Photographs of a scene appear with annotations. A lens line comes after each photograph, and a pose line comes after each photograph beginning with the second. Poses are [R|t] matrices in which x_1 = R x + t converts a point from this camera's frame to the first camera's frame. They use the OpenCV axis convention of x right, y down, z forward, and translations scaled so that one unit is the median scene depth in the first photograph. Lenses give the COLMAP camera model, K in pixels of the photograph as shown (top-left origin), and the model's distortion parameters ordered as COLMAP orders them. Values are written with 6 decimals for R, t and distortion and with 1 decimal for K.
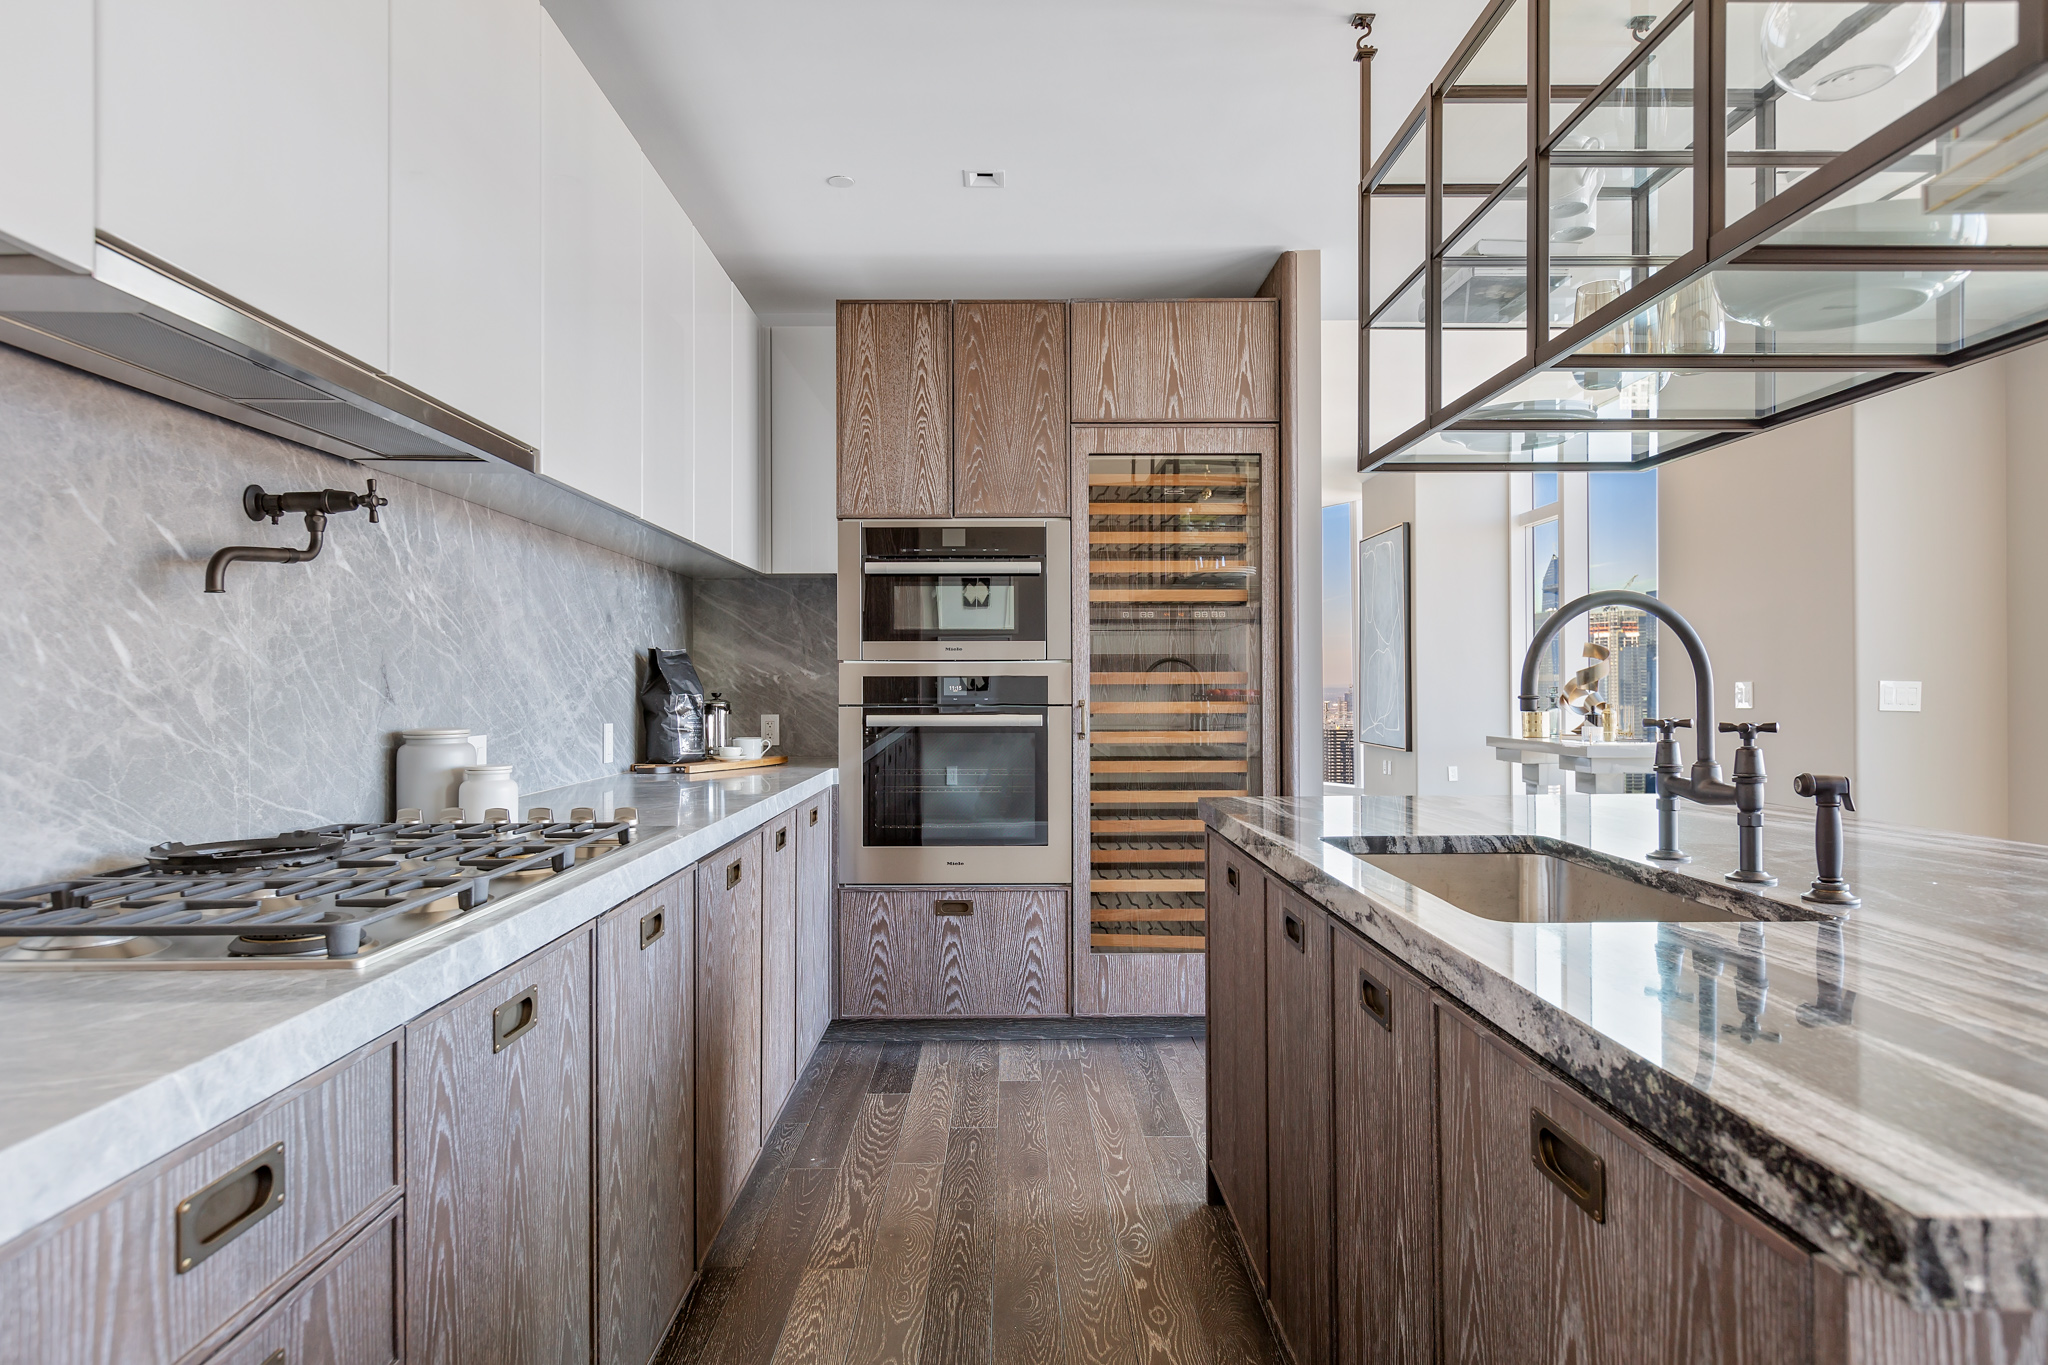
lens RADIAL K [[1204.5, 0, 1024.0], [0, 1204.5, 682.5], [0, 0, 1]] dist [-0.057215, 0.000436]
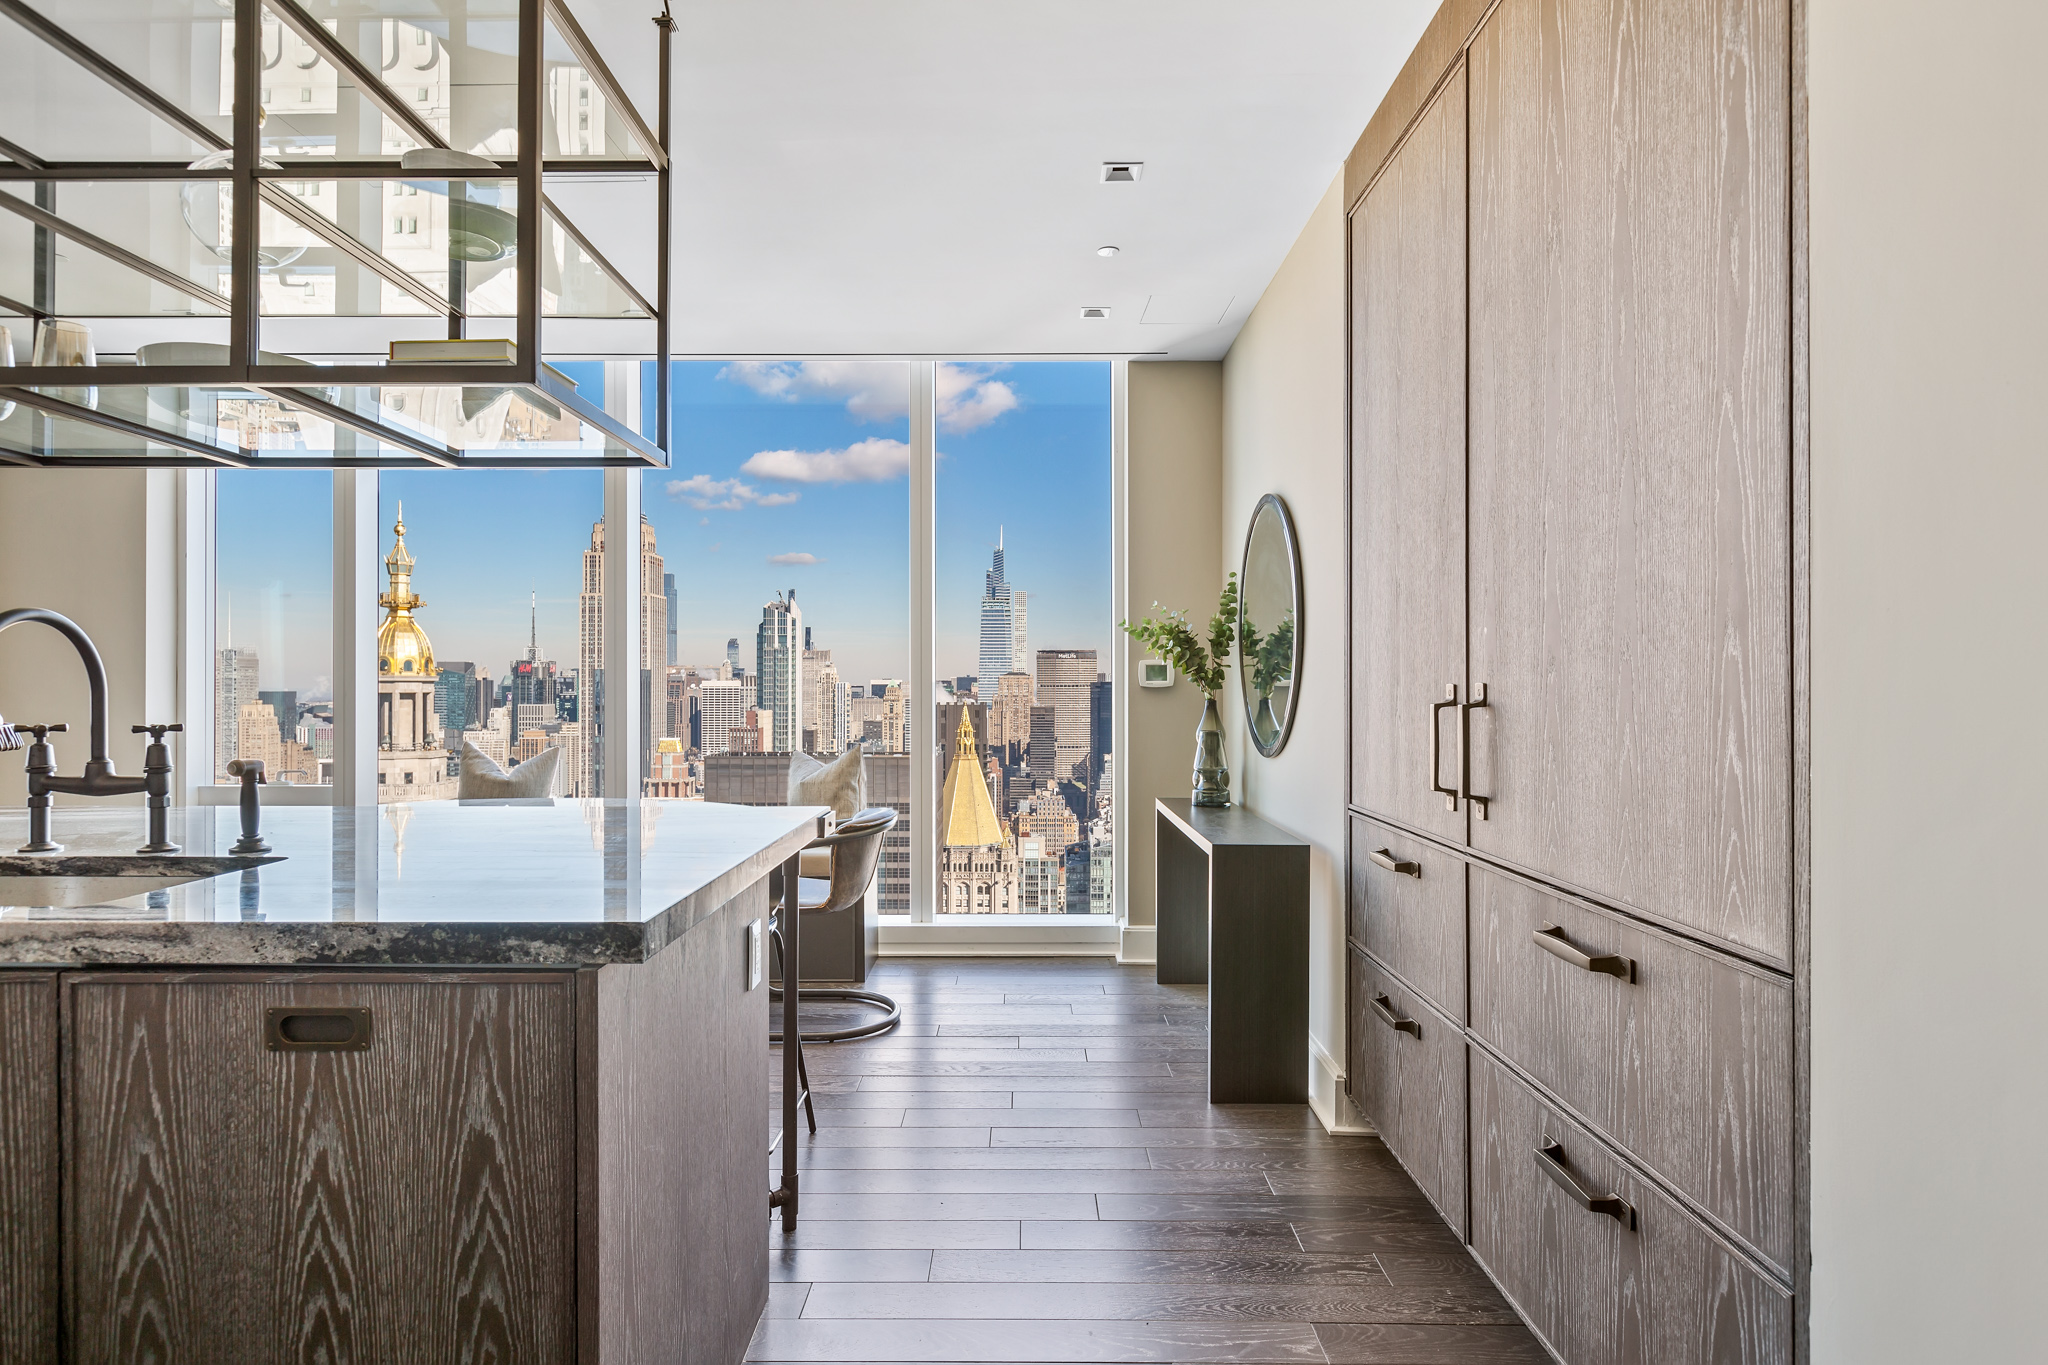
lens RADIAL K [[1126.6, 0, 1024.0], [0, 1126.6, 682.5], [0, 0, 1]] dist [-0.000375, -0.000219]
pose [[0.019818, -0.012179, 0.999729, -0.626165], [-0.001829, 0.999924, 0.012218, -0.030055], [-0.999802, -0.002071, 0.019795, 0.059527]]
